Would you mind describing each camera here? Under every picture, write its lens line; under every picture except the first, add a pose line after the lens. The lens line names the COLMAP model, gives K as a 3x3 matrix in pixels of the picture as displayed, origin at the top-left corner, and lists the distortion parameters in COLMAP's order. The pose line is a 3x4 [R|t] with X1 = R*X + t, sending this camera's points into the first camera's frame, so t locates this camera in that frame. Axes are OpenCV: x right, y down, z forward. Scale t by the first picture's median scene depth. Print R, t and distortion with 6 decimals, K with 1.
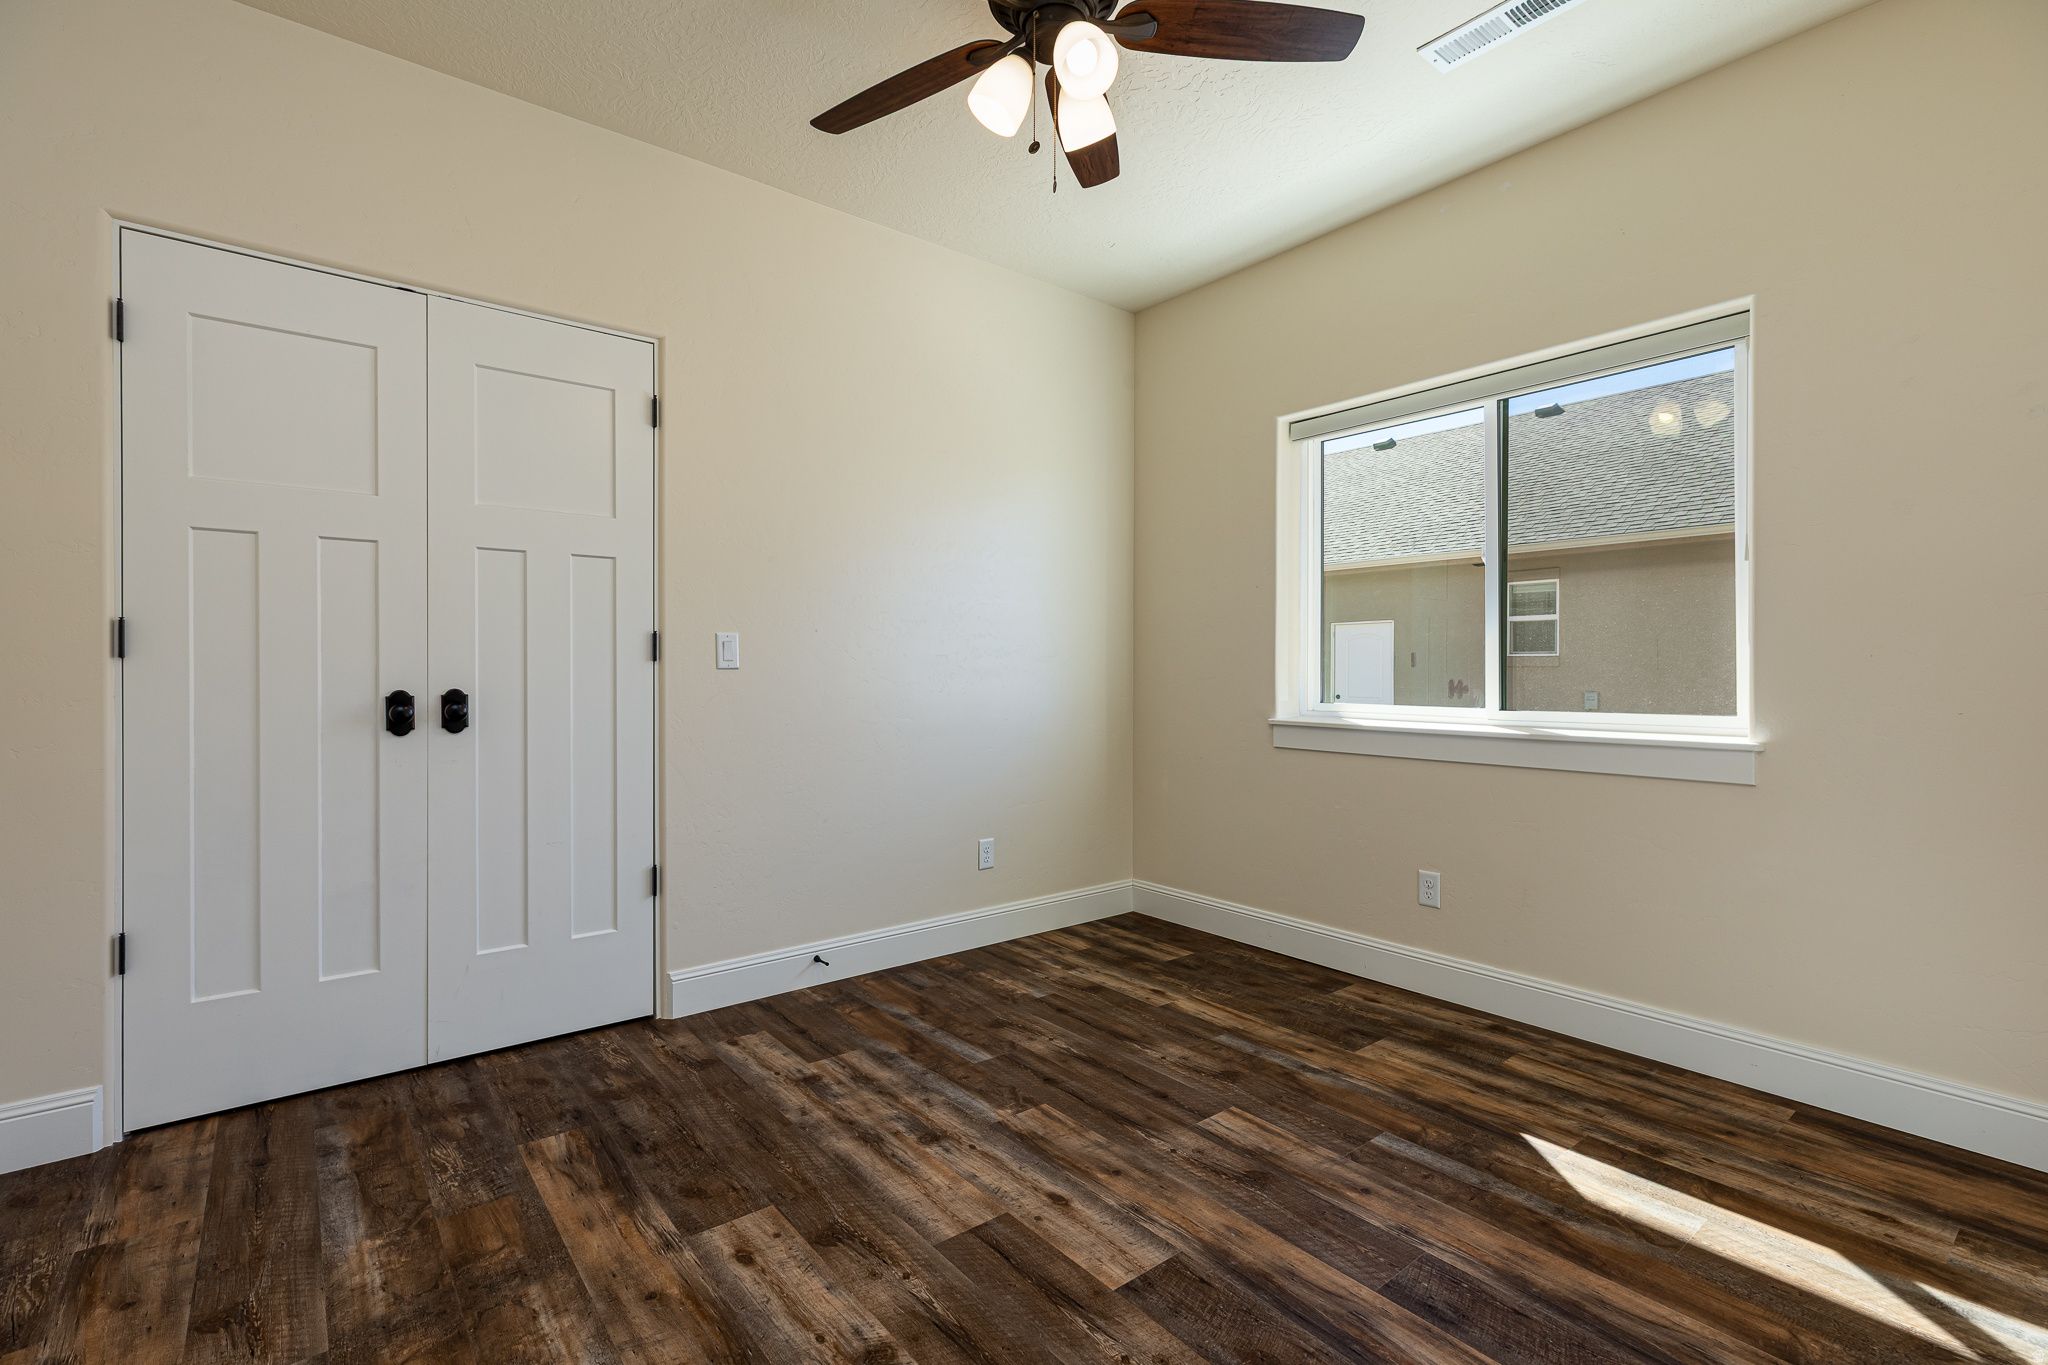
lens RADIAL K [[922.8, 0, 1025.3], [0, 922.8, 675.2], [0, 0, 1]] dist [0.004149, -0.000739]
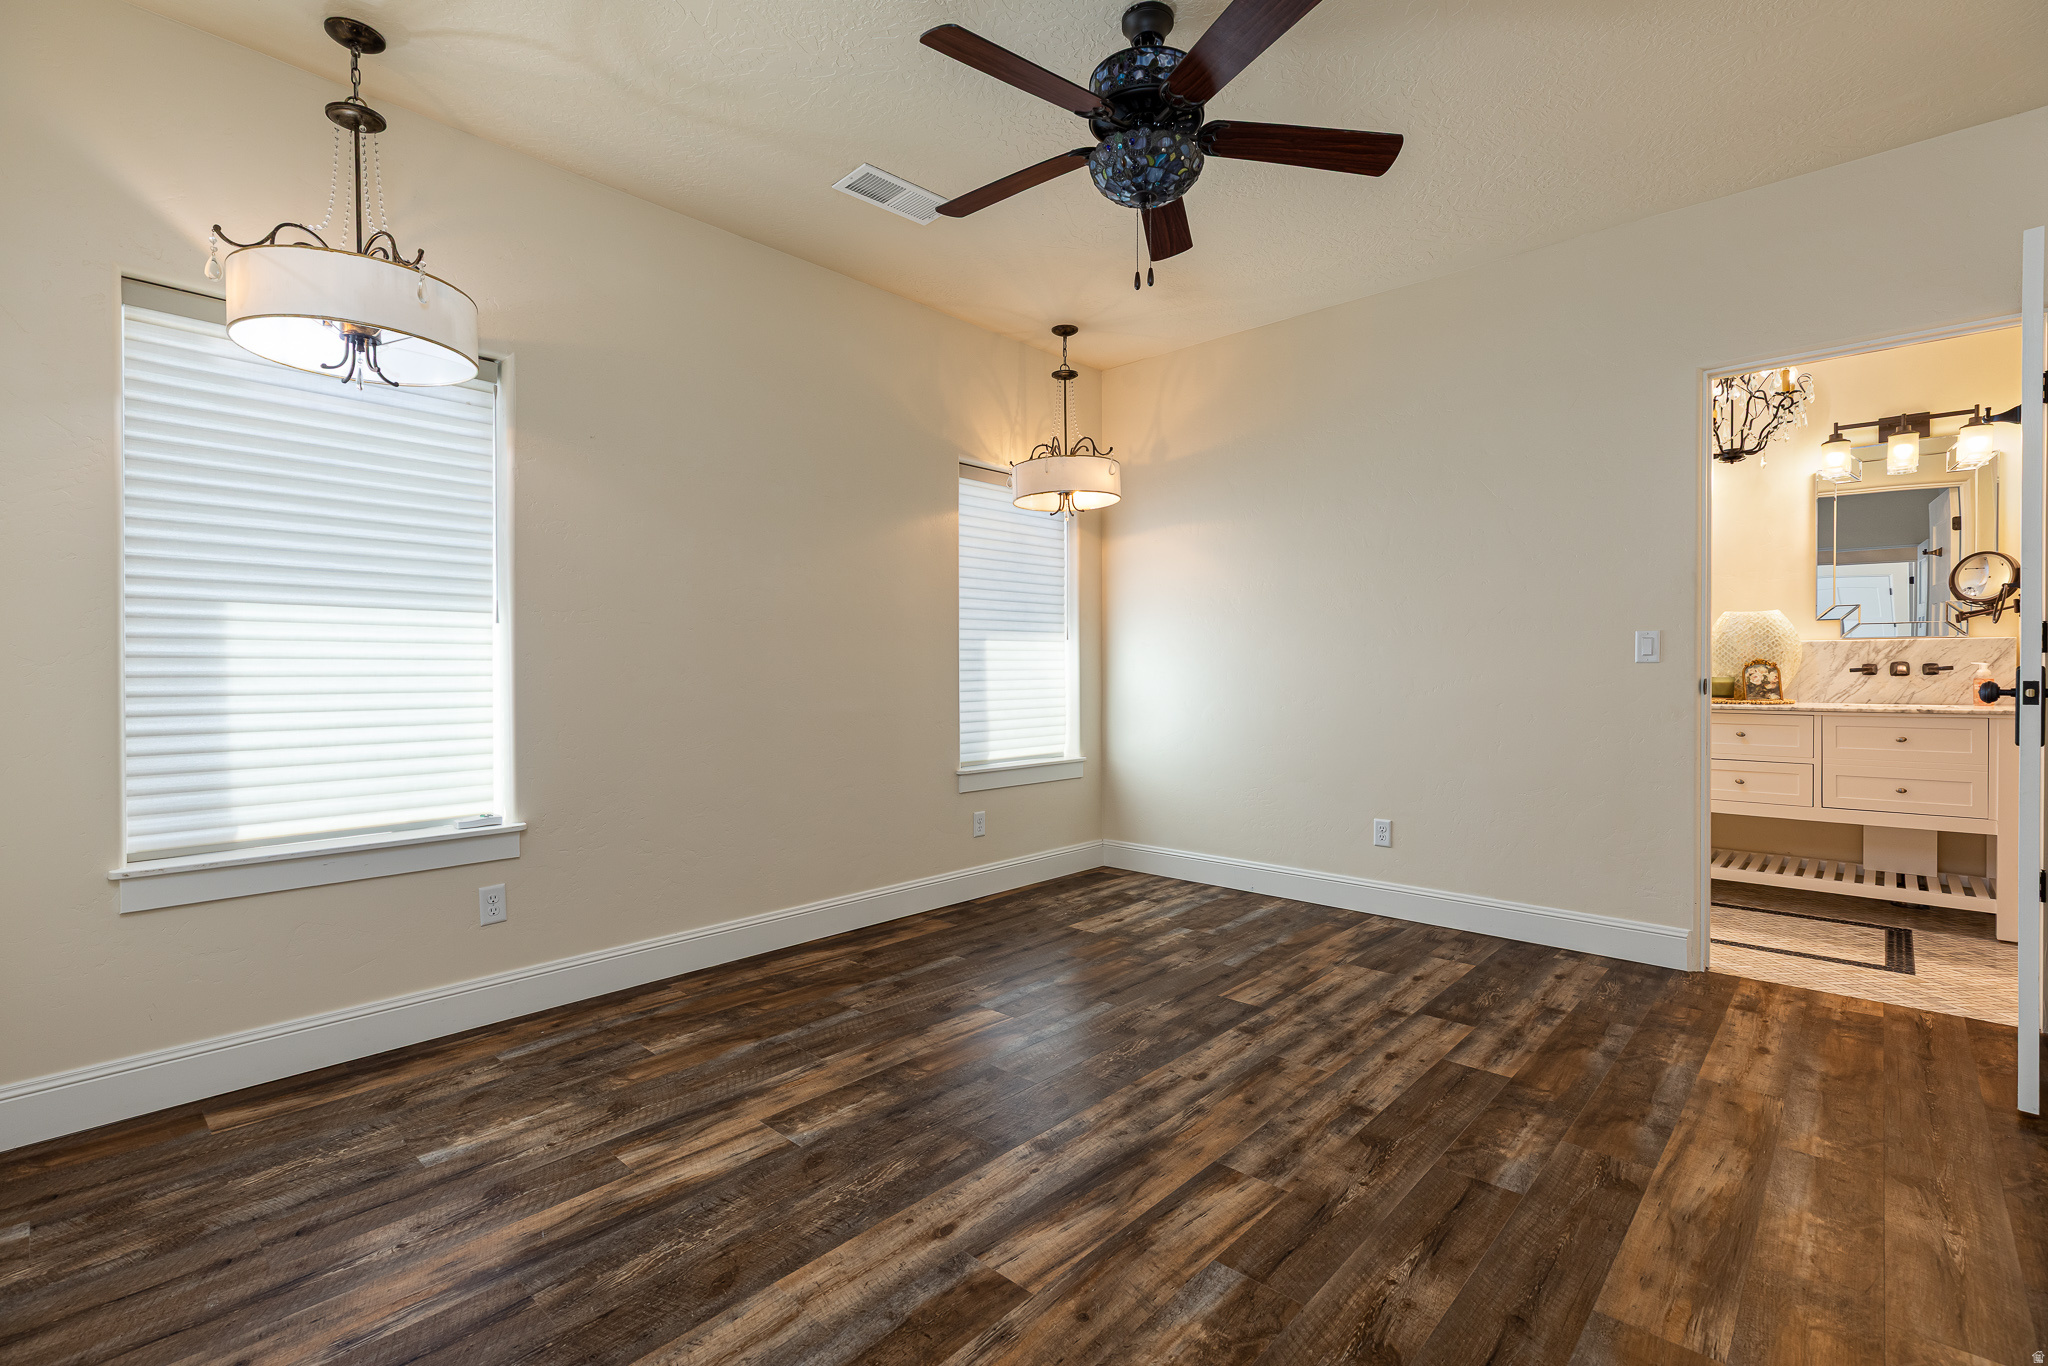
lens RADIAL K [[922.8, 0, 1024.3], [0, 922.8, 668.5], [0, 0, 1]] dist [0.004149, -0.000739]
pose [[-0.139901, -0.016277, 0.990032, -0.560357], [0.002898, 0.999854, 0.016847, -0.035870], [-0.990161, 0.005226, -0.139834, 0.545800]]
